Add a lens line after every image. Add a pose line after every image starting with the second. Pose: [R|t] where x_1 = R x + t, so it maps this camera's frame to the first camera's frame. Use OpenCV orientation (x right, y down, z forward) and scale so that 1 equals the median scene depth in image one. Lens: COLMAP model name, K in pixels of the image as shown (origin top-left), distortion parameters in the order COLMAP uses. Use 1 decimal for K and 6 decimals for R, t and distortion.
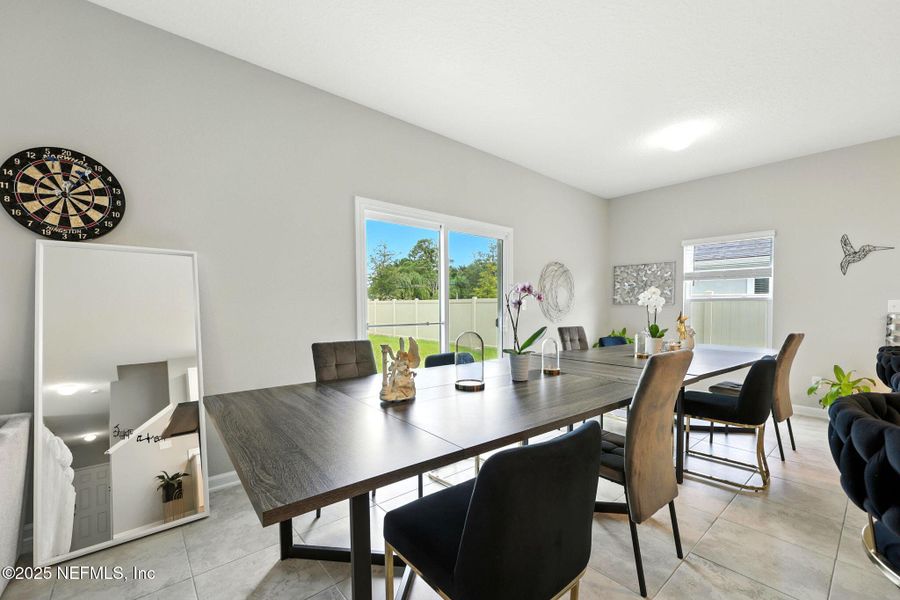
lens RADIAL K [[370.7, 0, 446.0], [0, 370.7, 319.5], [0, 0, 1]] dist [0.003048, -0.001551]
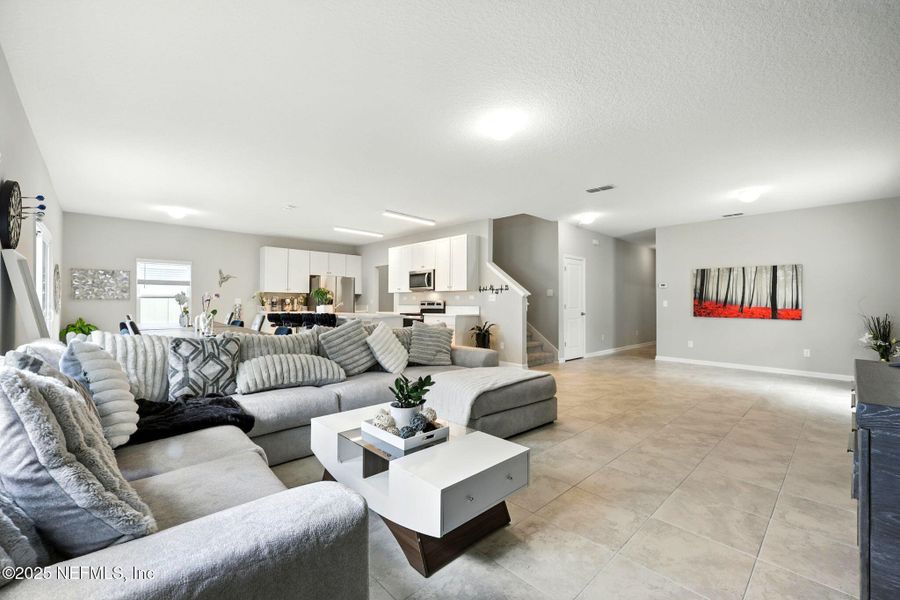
lens RADIAL K [[370.7, 0, 450.6], [0, 370.7, 301.8], [0, 0, 1]] dist [0.003048, -0.001551]
pose [[-0.060411, 0.002548, 0.998170, -2.318381], [0.032620, 0.999468, -0.000577, 0.024376], [-0.997640, 0.032526, -0.060462, -0.443869]]
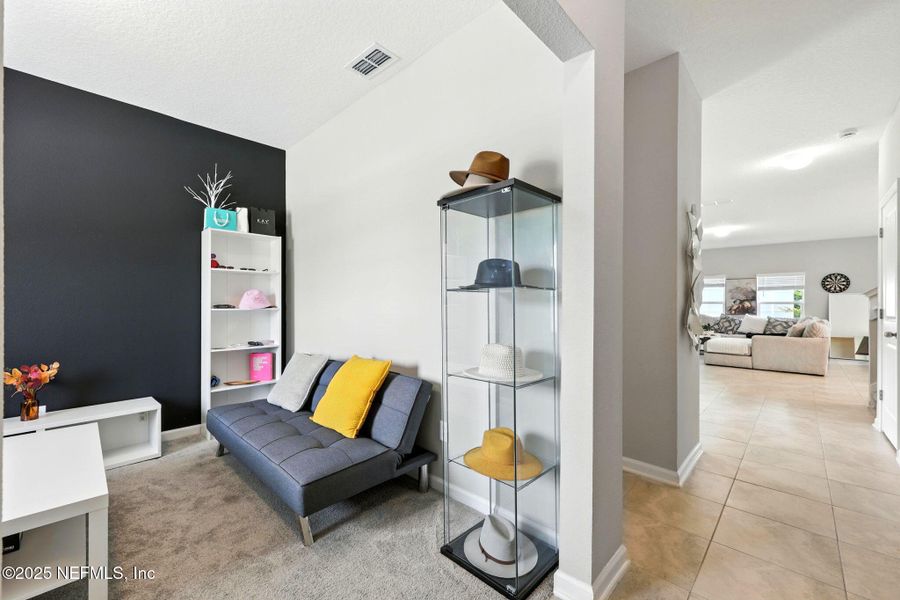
lens RADIAL K [[370.7, 0, 445.7], [0, 370.7, 300.7], [0, 0, 1]] dist [0.003048, -0.001551]
pose [[0.108345, -0.003255, -0.994108, 2.846923], [-0.039350, 0.999197, -0.007561, 0.099316], [0.993334, 0.039937, 0.108130, -4.035791]]
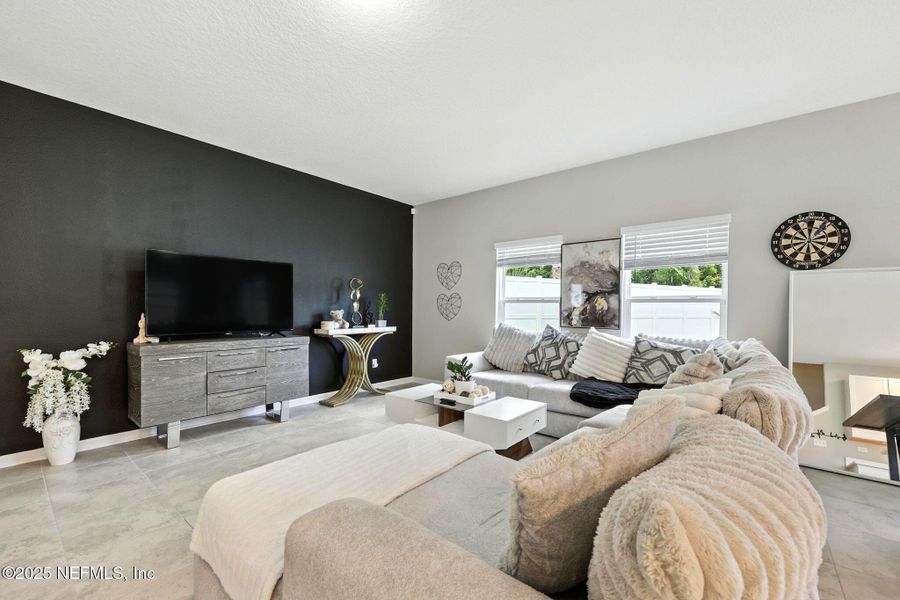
lens RADIAL K [[370.7, 0, 454.8], [0, 370.7, 310.7], [0, 0, 1]] dist [0.003048, -0.001551]
pose [[0.190749, 0.011280, -0.981574, 0.224066], [-0.046549, 0.998913, 0.002433, 0.024986], [0.980535, 0.045227, 0.191067, -0.717351]]
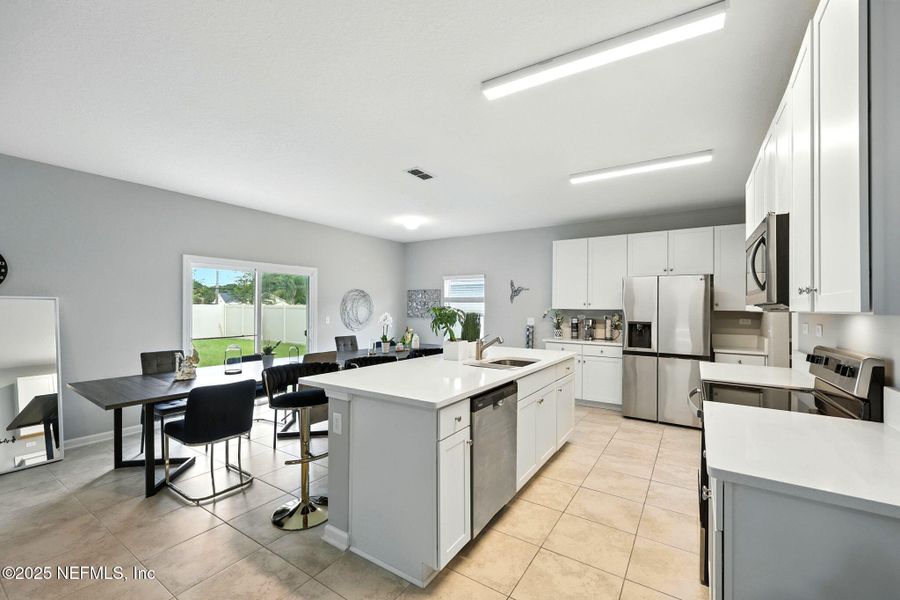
lens RADIAL K [[370.7, 0, 445.5], [0, 370.7, 301.9], [0, 0, 1]] dist [0.003048, -0.001551]
pose [[0.959982, 0.006901, 0.279975, 0.537269], [0.006780, 0.998831, -0.047867, -0.083362], [-0.279978, 0.047850, 0.958813, -1.115198]]
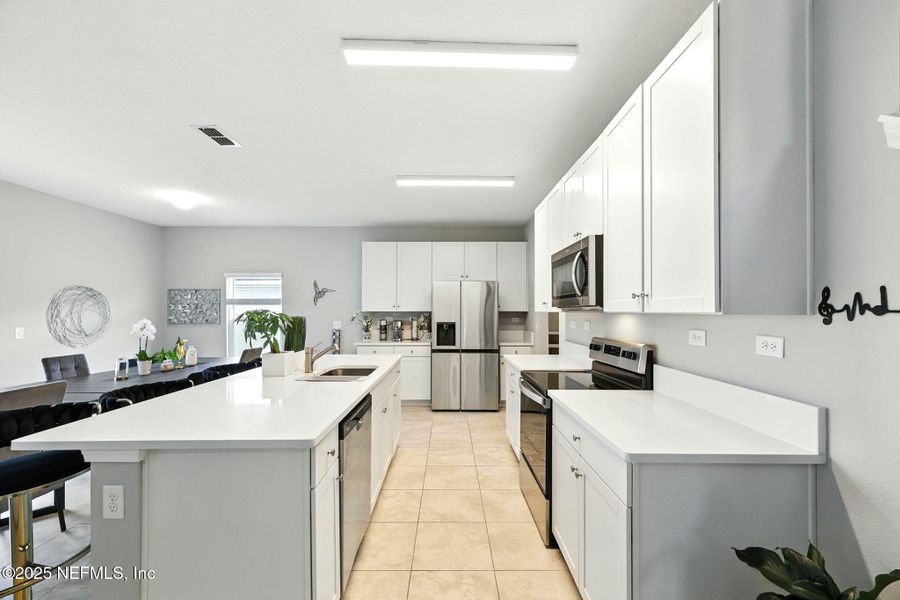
lens RADIAL K [[370.7, 0, 448.4], [0, 370.7, 306.8], [0, 0, 1]] dist [0.003048, -0.001551]
pose [[0.644097, 0.000505, 0.764944, 0.417016], [0.032886, 0.999057, -0.028350, -0.095532], [-0.764237, 0.043416, 0.643473, -0.879619]]
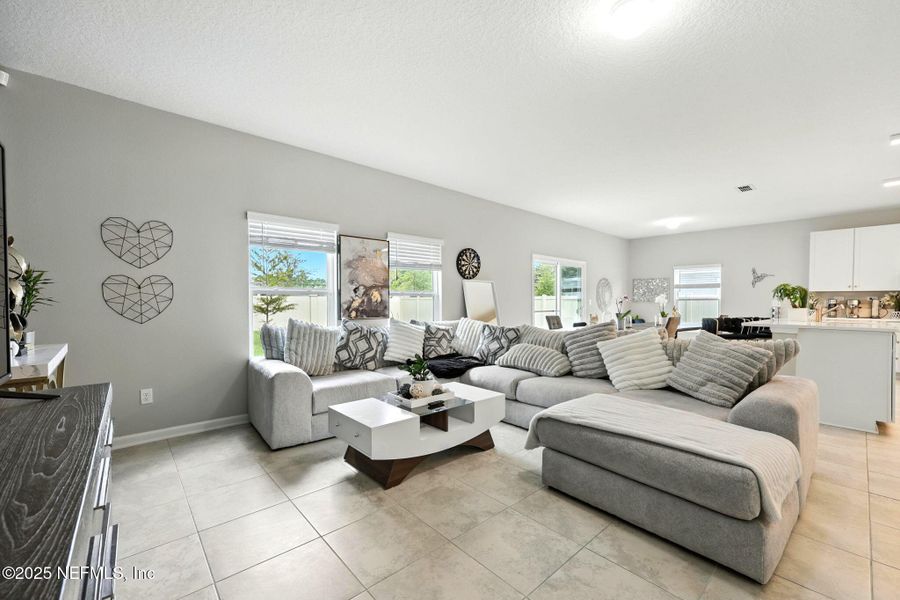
lens RADIAL K [[370.7, 0, 447.9], [0, 370.7, 305.4], [0, 0, 1]] dist [0.003048, -0.001551]
pose [[0.999477, 0.004147, 0.032059, -1.214403], [-0.003231, 0.999587, -0.028571, 0.071456], [-0.032165, 0.028452, 0.999078, -1.791284]]
